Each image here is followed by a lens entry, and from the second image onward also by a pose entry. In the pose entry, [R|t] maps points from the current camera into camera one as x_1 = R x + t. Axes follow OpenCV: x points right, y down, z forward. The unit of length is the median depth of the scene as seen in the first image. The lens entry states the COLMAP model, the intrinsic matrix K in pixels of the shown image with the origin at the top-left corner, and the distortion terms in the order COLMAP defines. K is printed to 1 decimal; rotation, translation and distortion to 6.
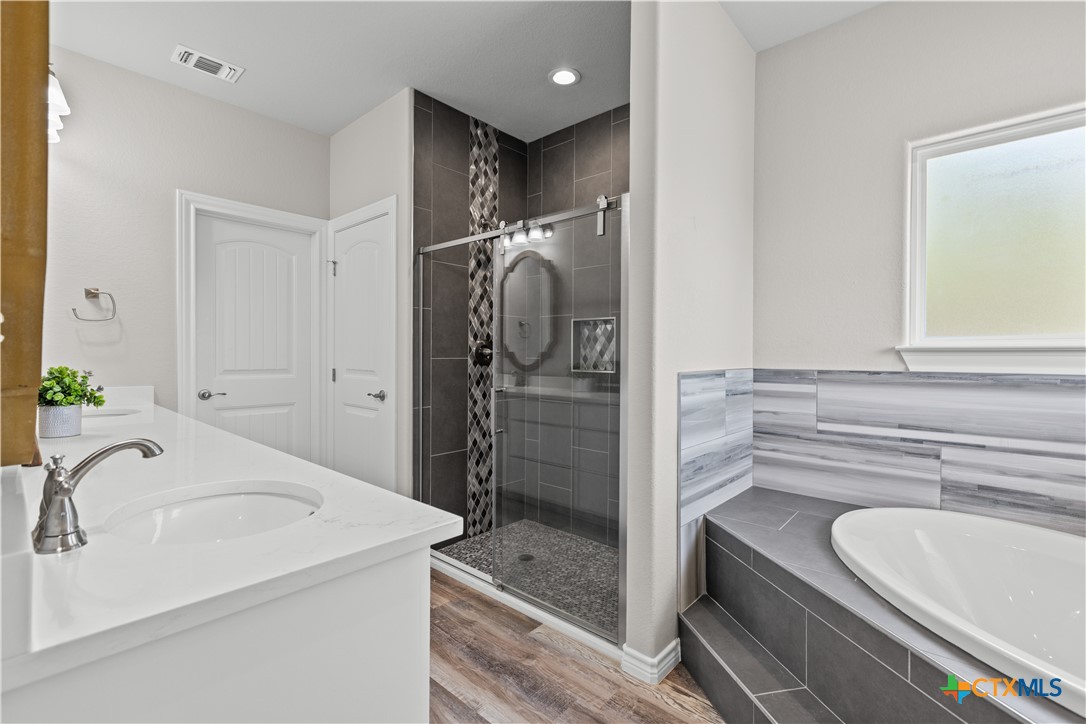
lens RADIAL K [[490.5, 0, 543.4], [0, 490.5, 364.8], [0, 0, 1]] dist [0.002114, 0.000150]
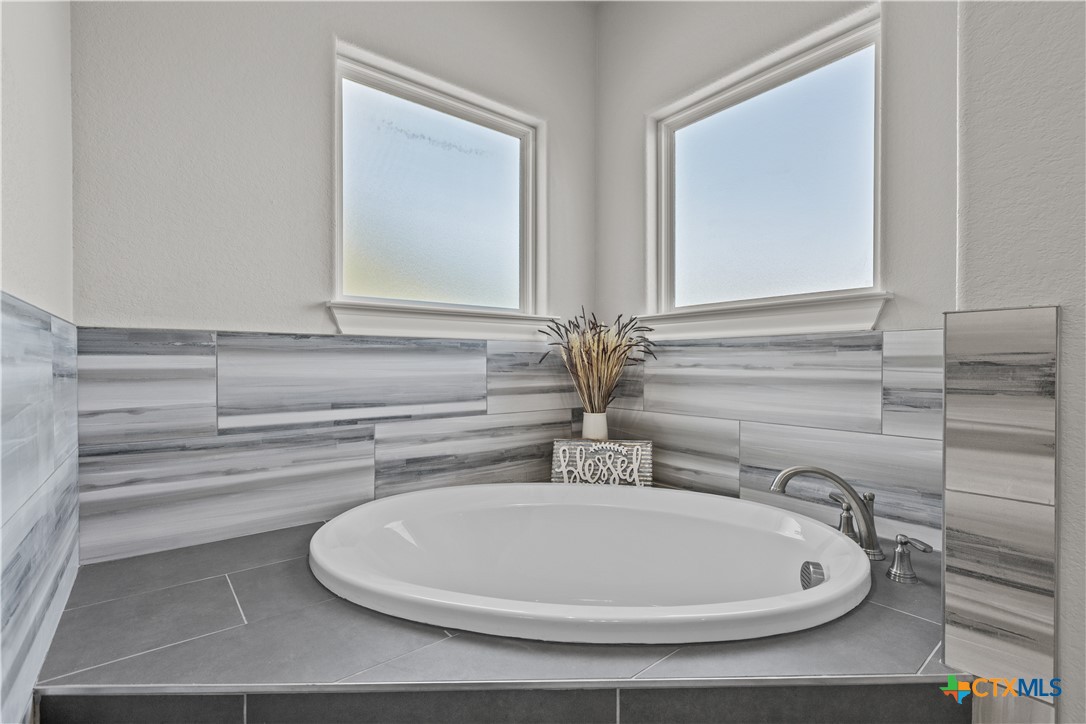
lens RADIAL K [[490.5, 0, 543.4], [0, 490.5, 364.8], [0, 0, 1]] dist [0.002114, 0.000150]
pose [[0.164340, -0.006672, 0.986381, 0.026376], [0.025343, 0.999676, 0.002539, 0.067275], [-0.986078, 0.024581, 0.164455, 0.550706]]
